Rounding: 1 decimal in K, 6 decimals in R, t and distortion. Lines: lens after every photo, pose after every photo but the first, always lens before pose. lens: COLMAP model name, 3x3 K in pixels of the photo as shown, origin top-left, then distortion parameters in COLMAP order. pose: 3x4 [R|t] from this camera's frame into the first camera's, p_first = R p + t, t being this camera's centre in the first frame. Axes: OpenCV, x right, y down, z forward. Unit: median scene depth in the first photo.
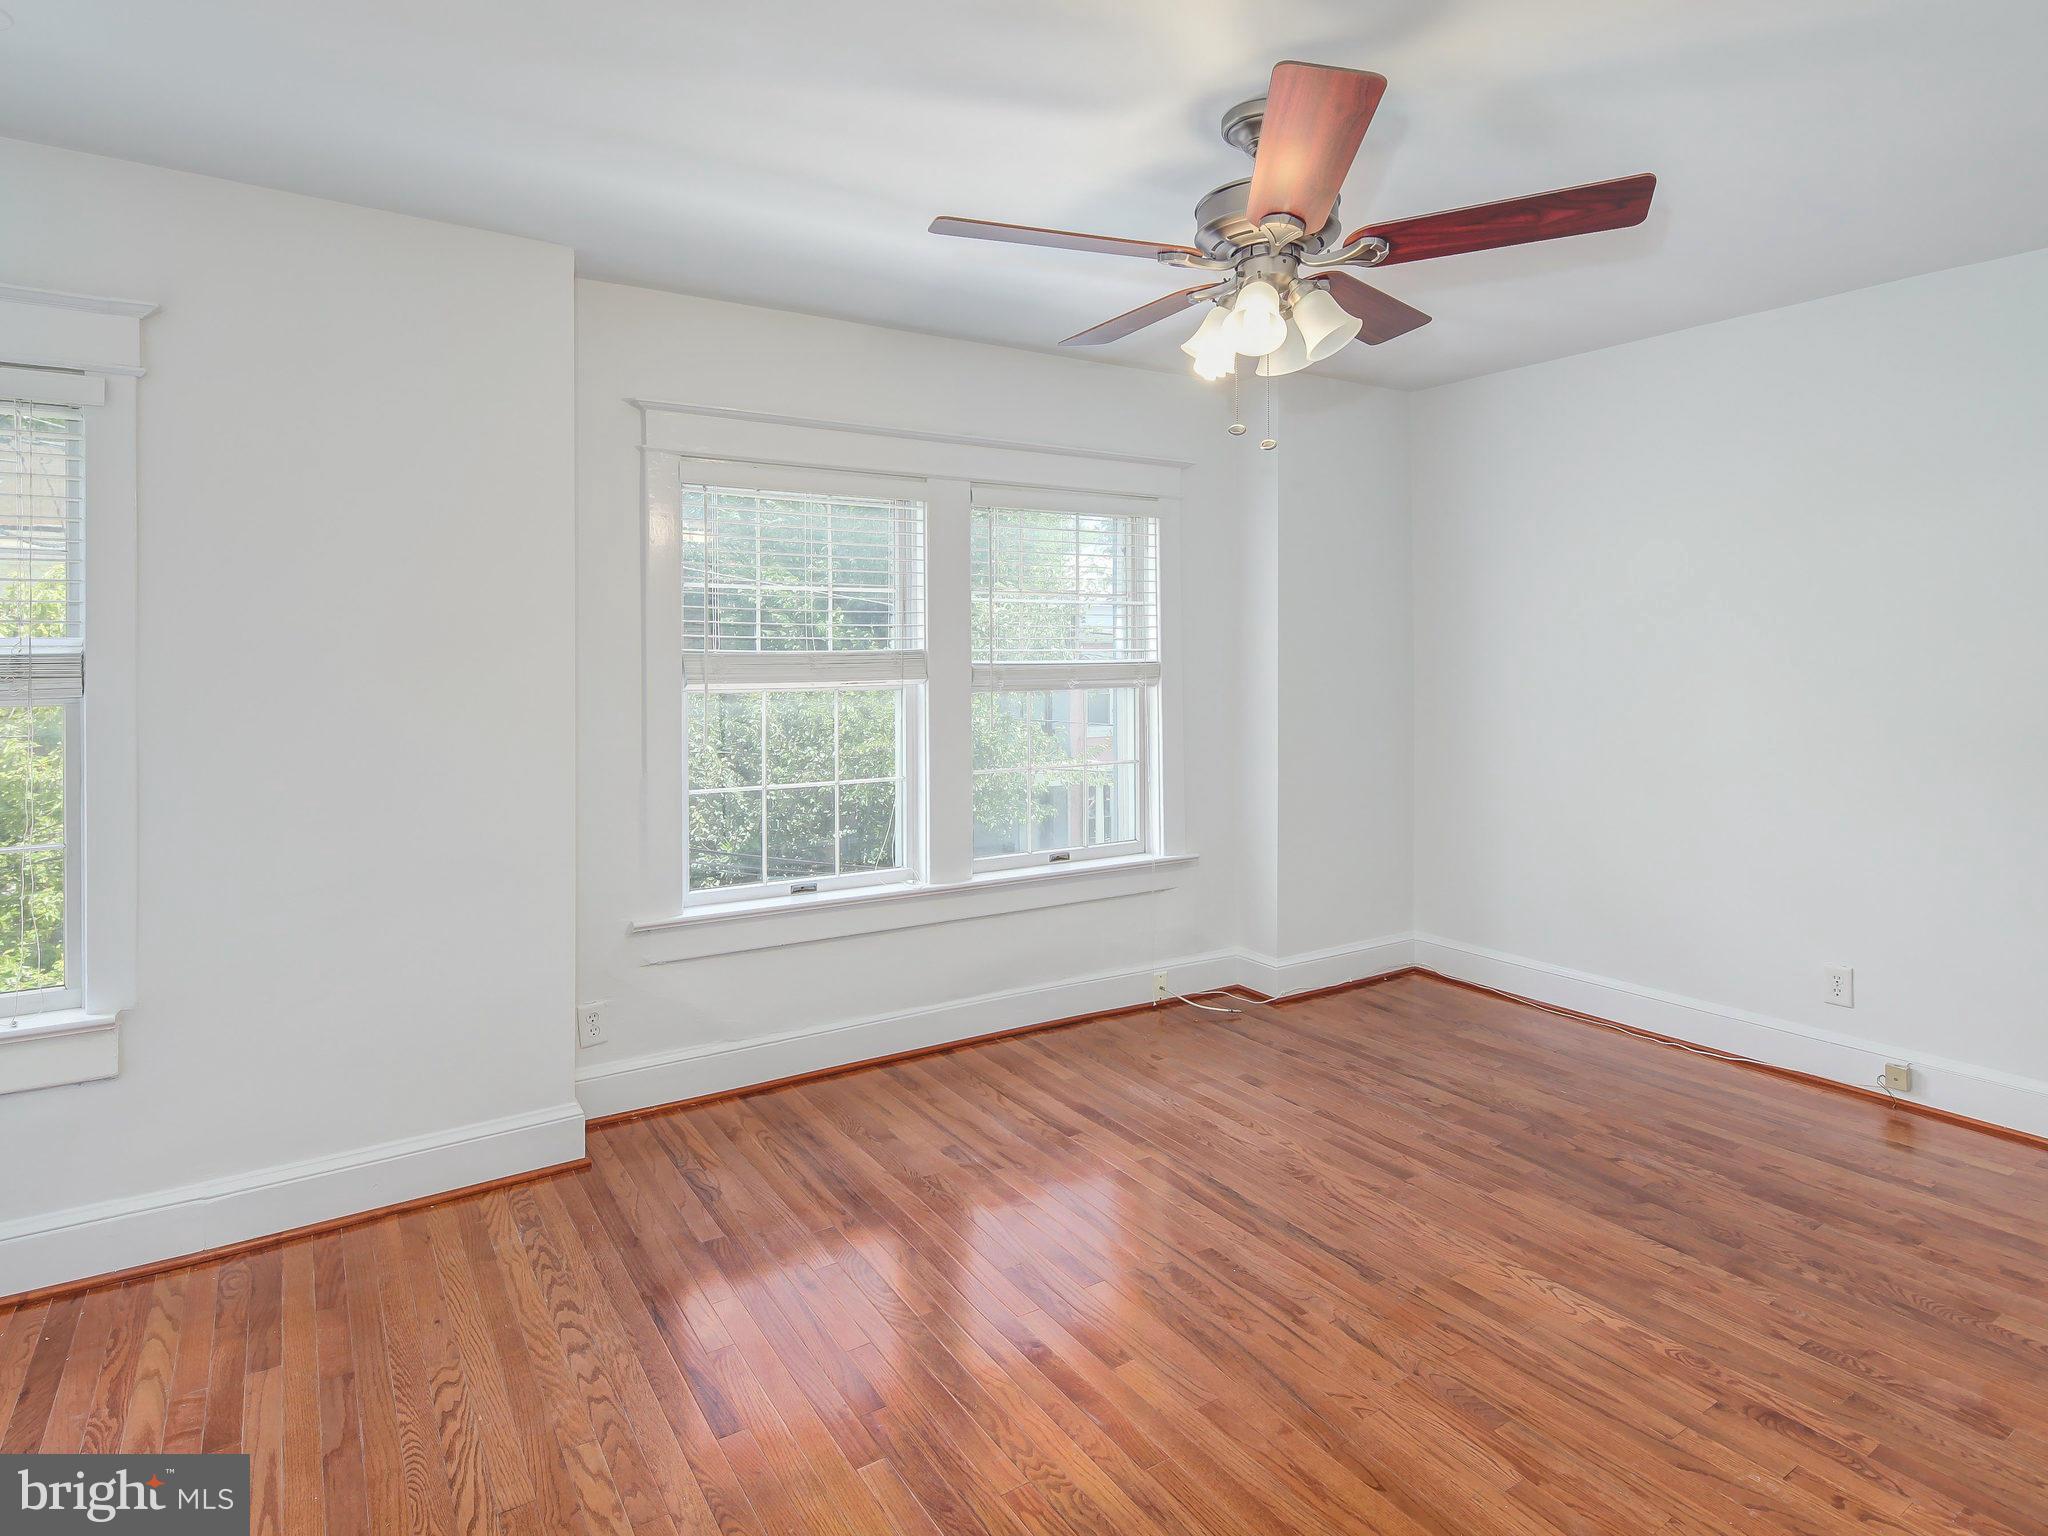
lens RADIAL K [[1118.4, 0, 1029.1], [0, 1118.4, 771.7], [0, 0, 1]] dist [0.001678, -0.005129]
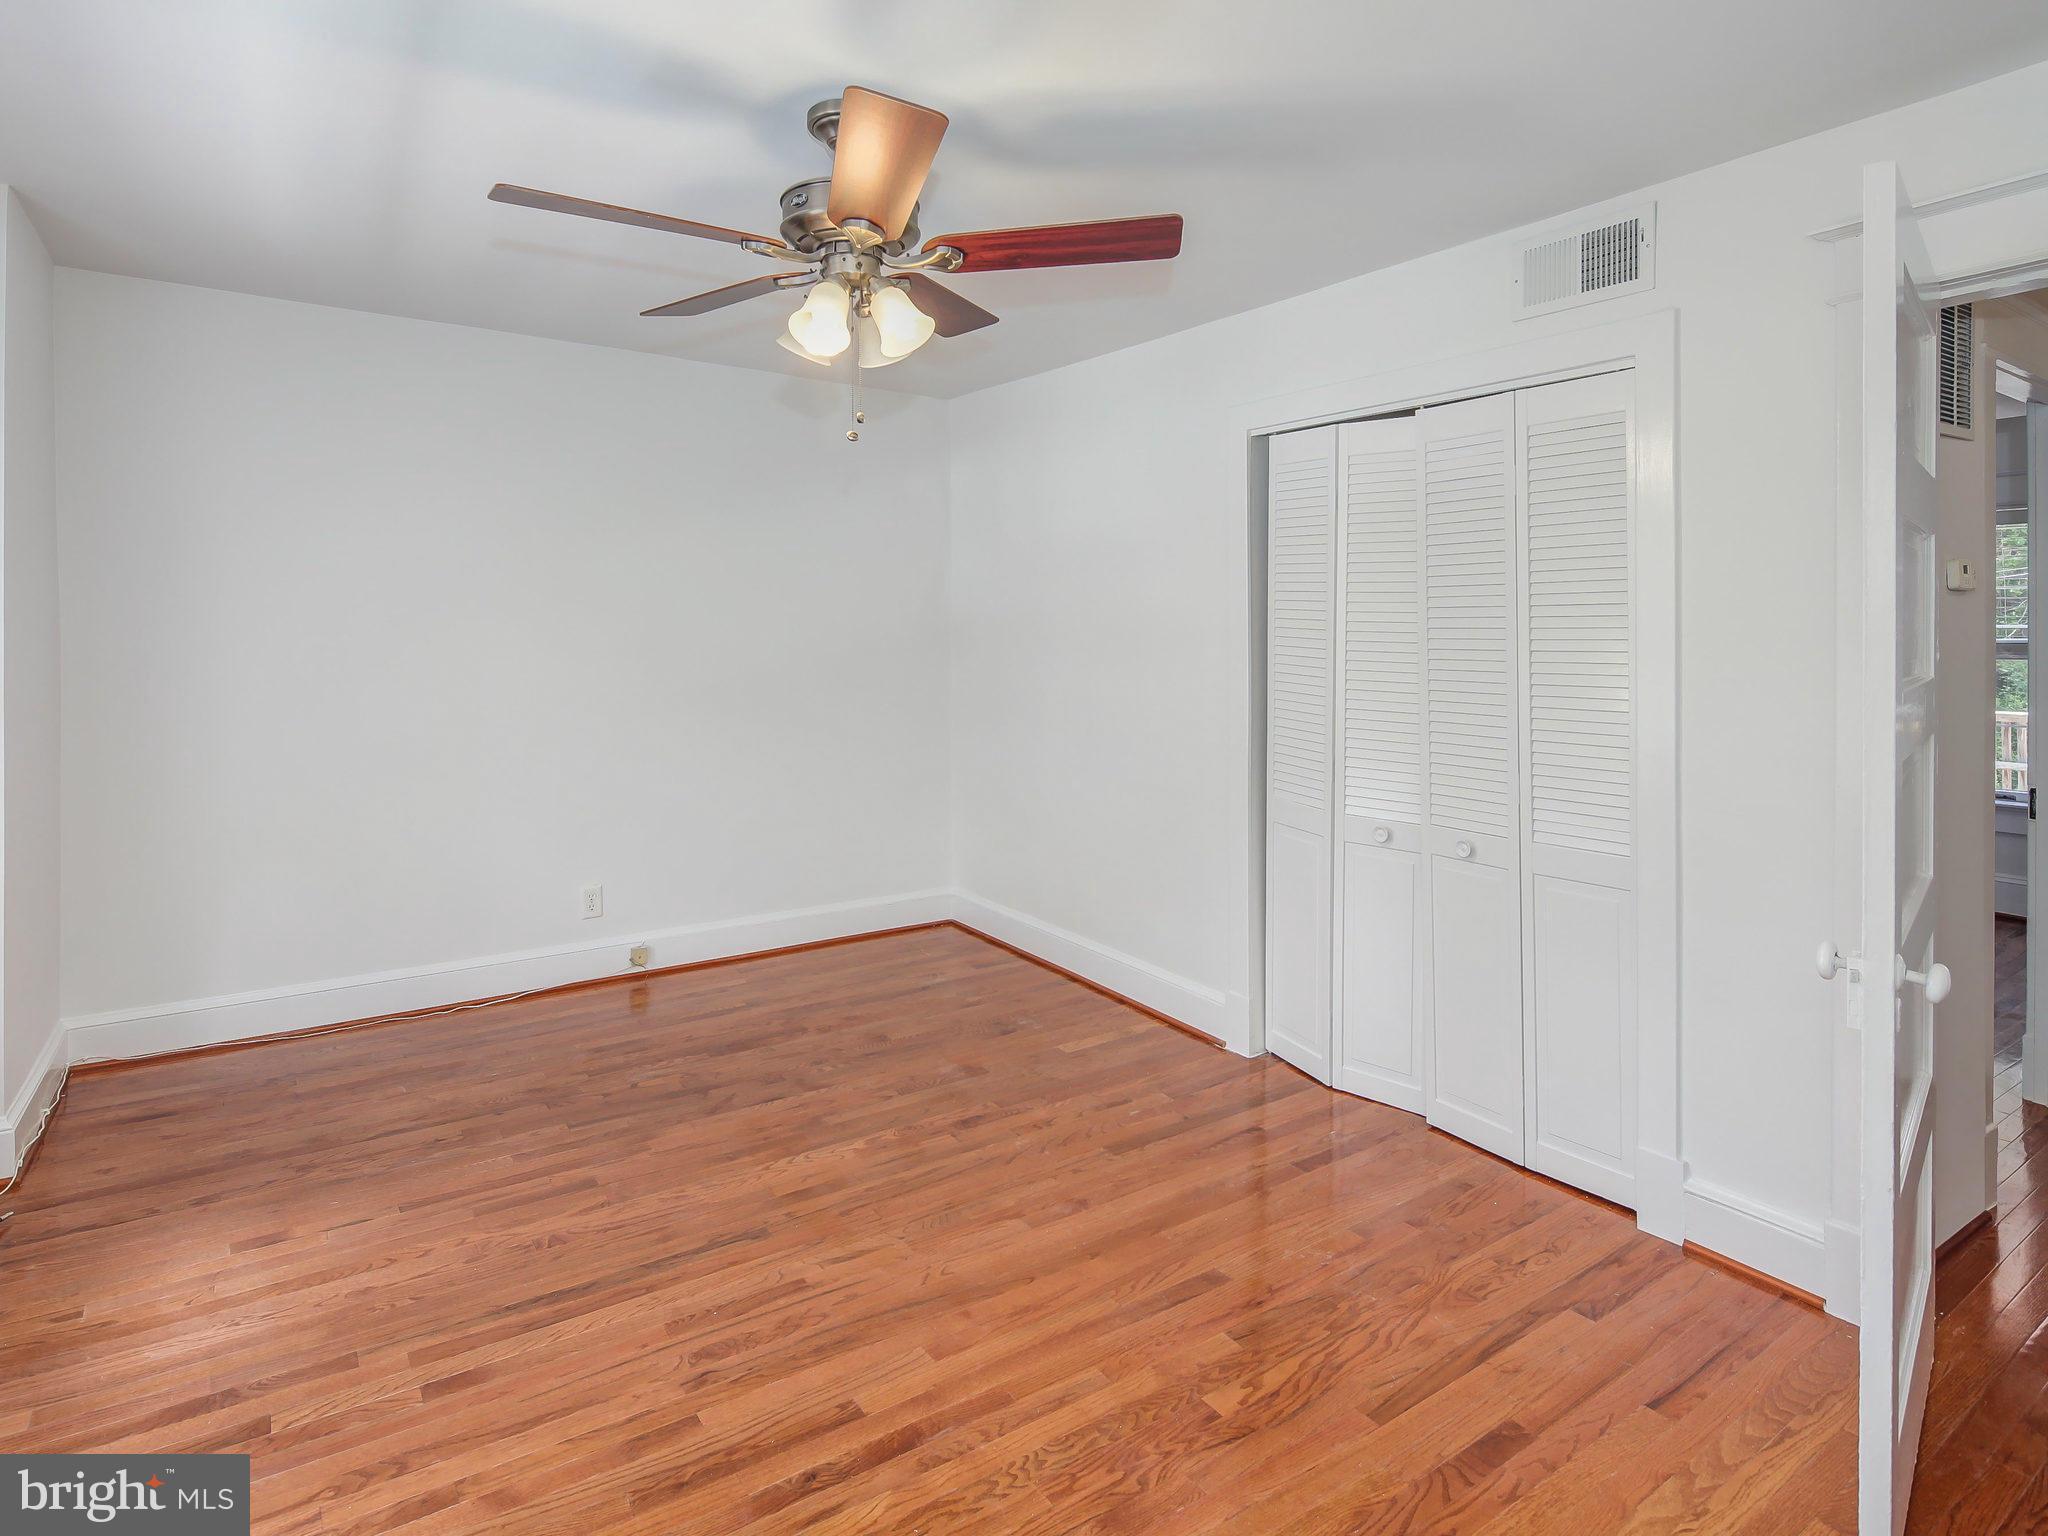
lens RADIAL K [[1118.4, 0, 1014.2], [0, 1118.4, 767.3], [0, 0, 1]] dist [0.001678, -0.005129]
pose [[-0.022675, -0.119203, 0.992611, -0.721733], [0.099665, 0.987651, 0.120884, -0.085335], [-0.994763, 0.101670, -0.010515, 0.772749]]
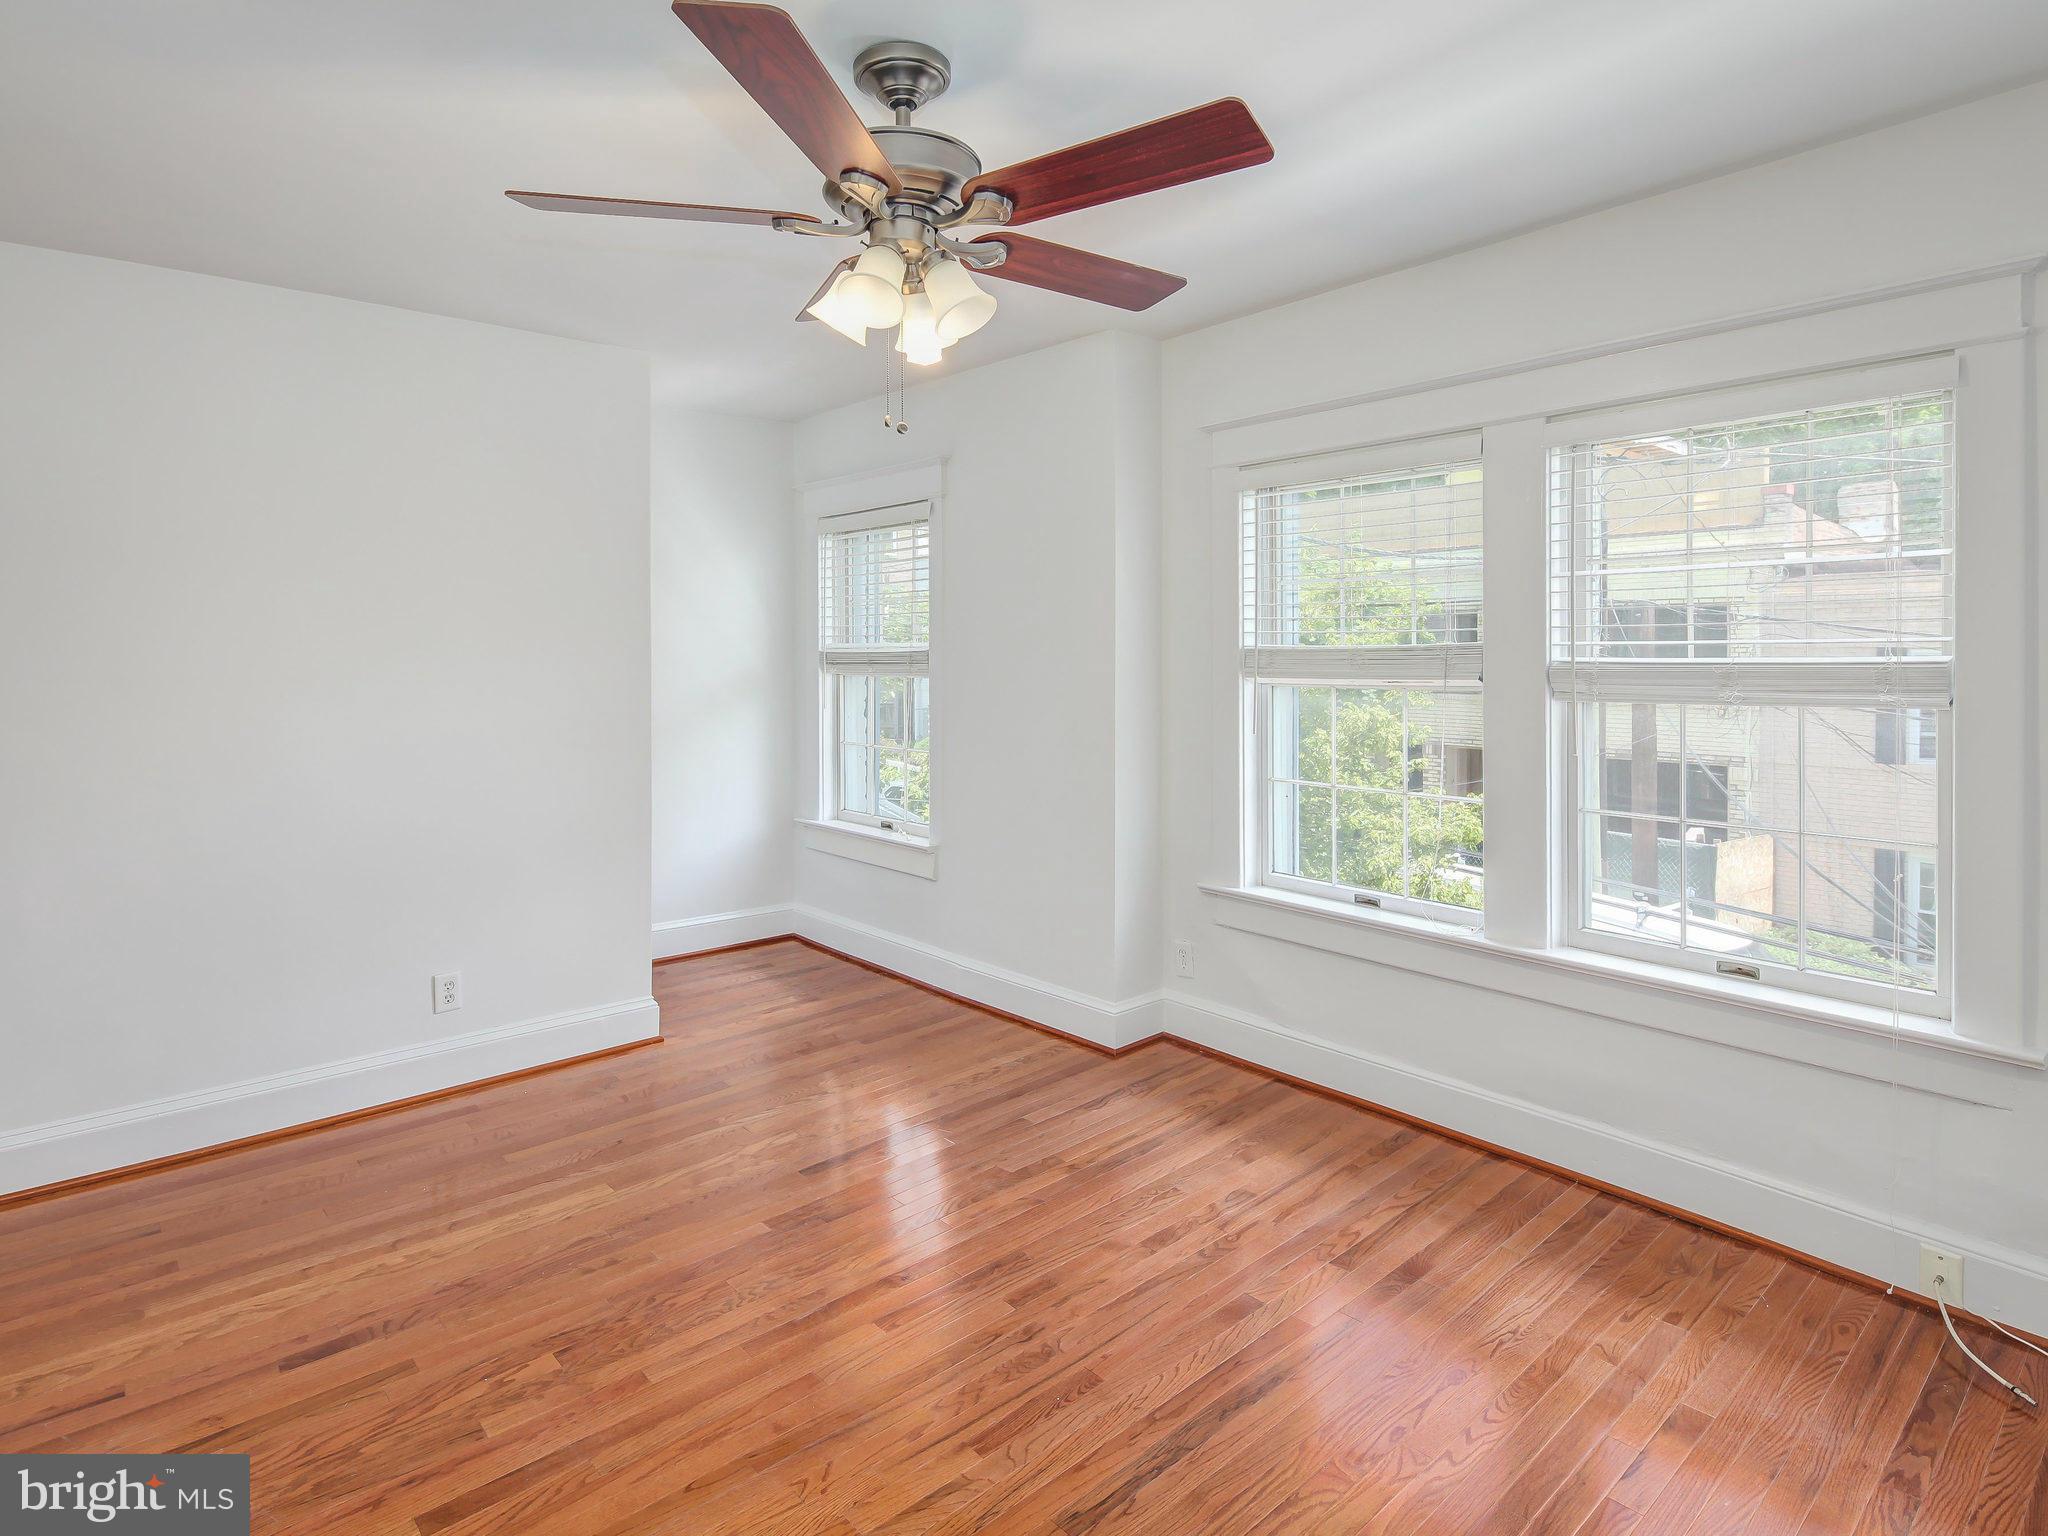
lens RADIAL K [[1118.4, 0, 1006.5], [0, 1118.4, 760.5], [0, 0, 1]] dist [0.001678, -0.005129]
pose [[0.132800, 0.103448, -0.985730, 1.015872], [-0.093700, 0.991394, 0.091419, -0.103613], [0.986704, 0.080223, 0.141350, 0.863551]]
